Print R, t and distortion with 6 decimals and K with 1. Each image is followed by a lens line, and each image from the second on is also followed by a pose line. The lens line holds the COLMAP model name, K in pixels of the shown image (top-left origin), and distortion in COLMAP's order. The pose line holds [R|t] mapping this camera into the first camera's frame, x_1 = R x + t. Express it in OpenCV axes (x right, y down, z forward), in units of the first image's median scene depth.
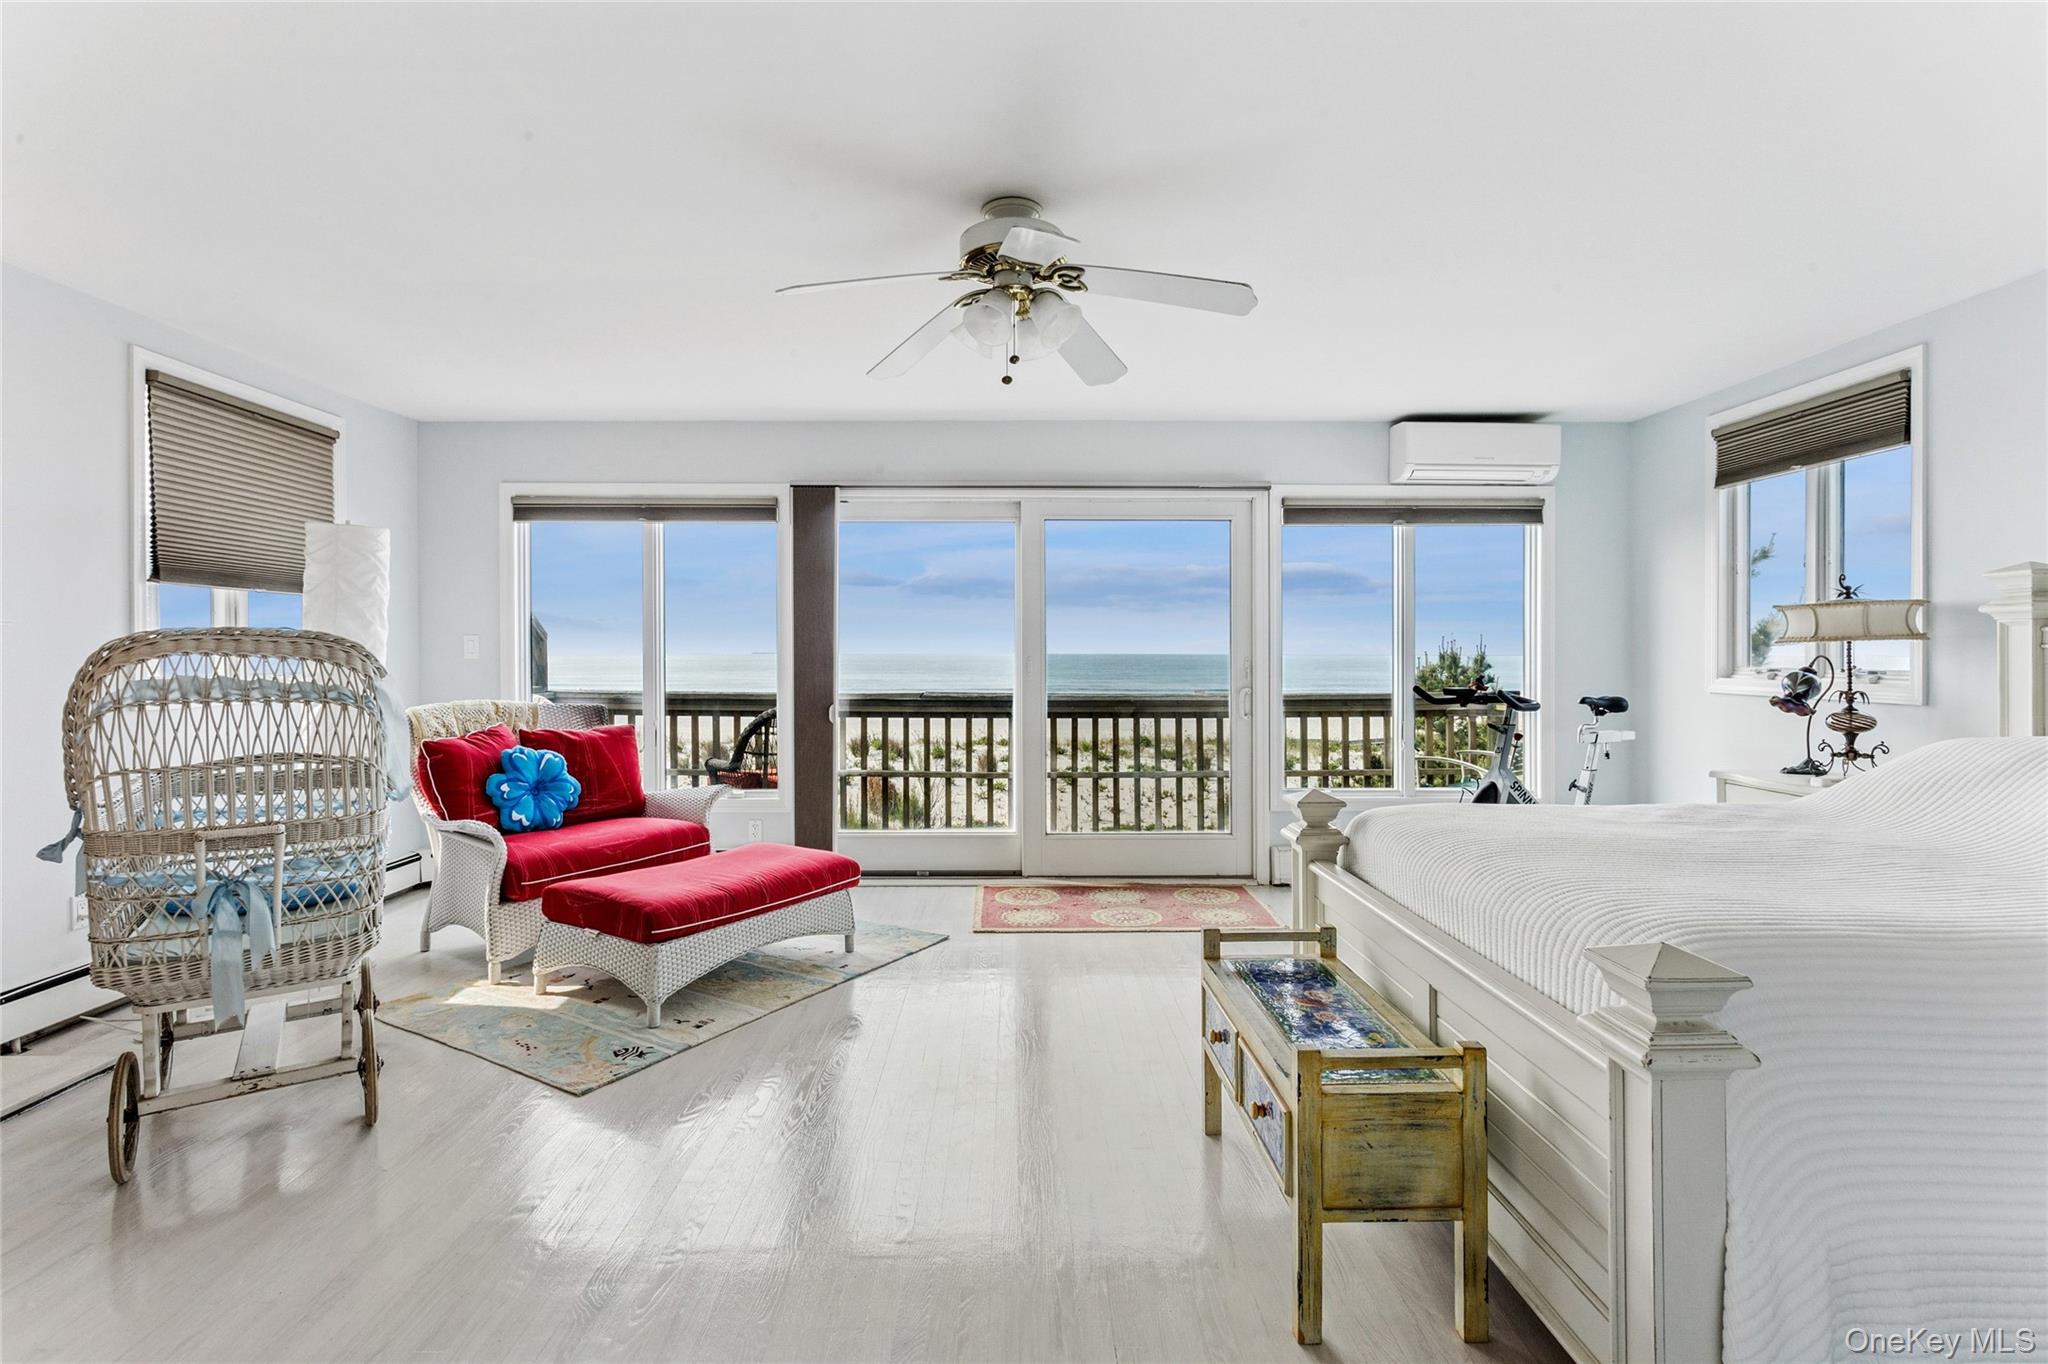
lens RADIAL K [[989.8, 0, 990.3], [0, 989.8, 672.8], [0, 0, 1]] dist [0.001864, 0.000864]
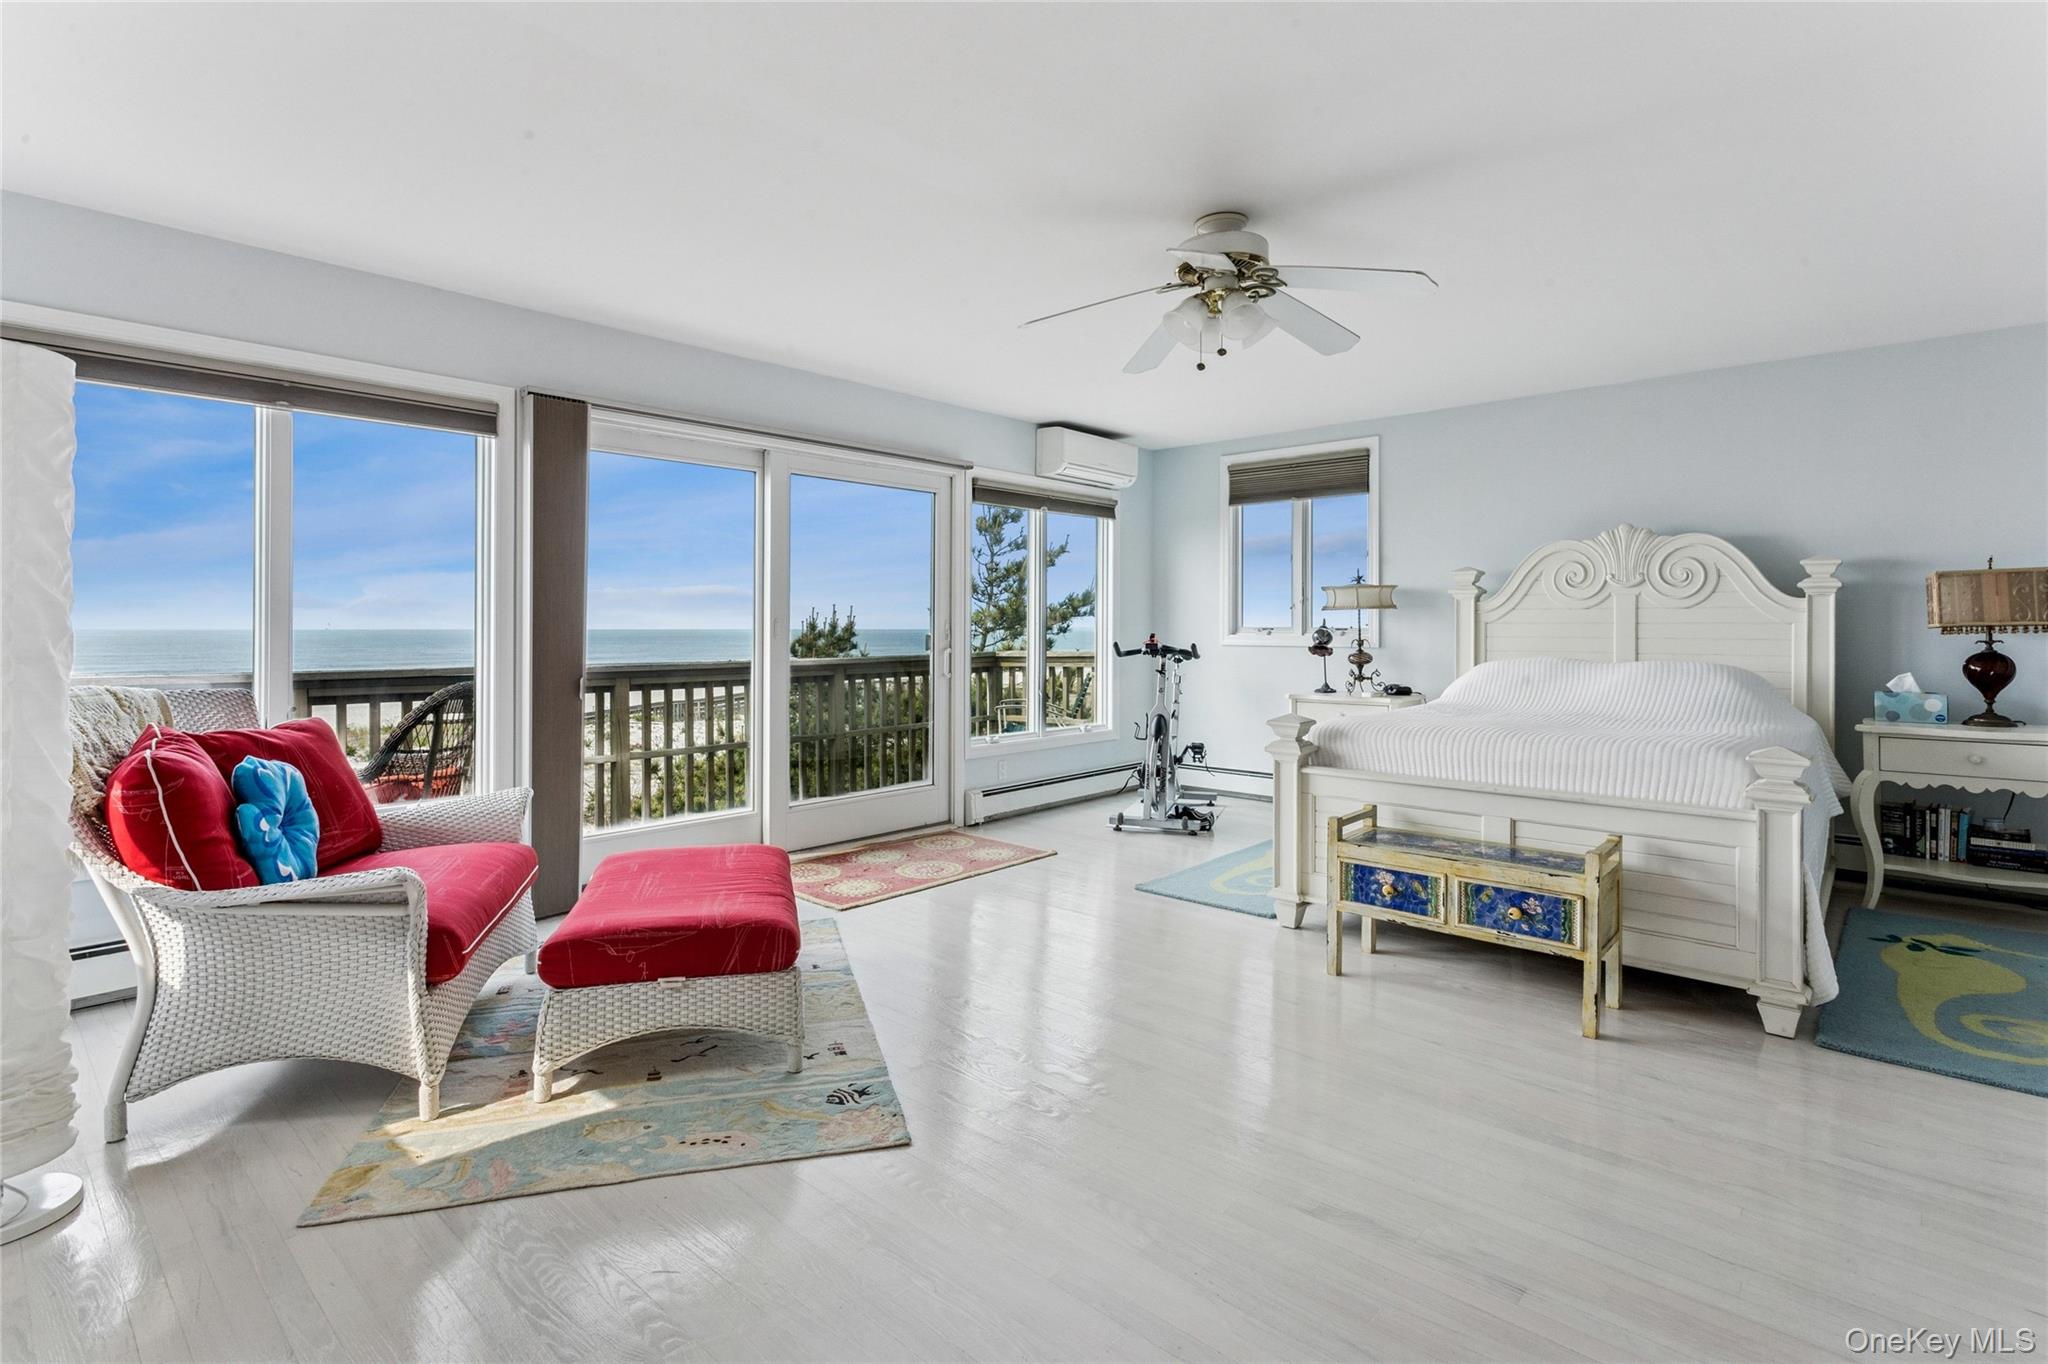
lens RADIAL K [[1019.8, 0, 998.1], [0, 1019.8, 626.7], [0, 0, 1]] dist [0.004746, 0.000513]
pose [[0.675644, 0.000318, 0.737228, -0.649007], [0.014015, 0.999814, -0.013276, 0.009148], [-0.737095, 0.019302, 0.675513, 0.244535]]
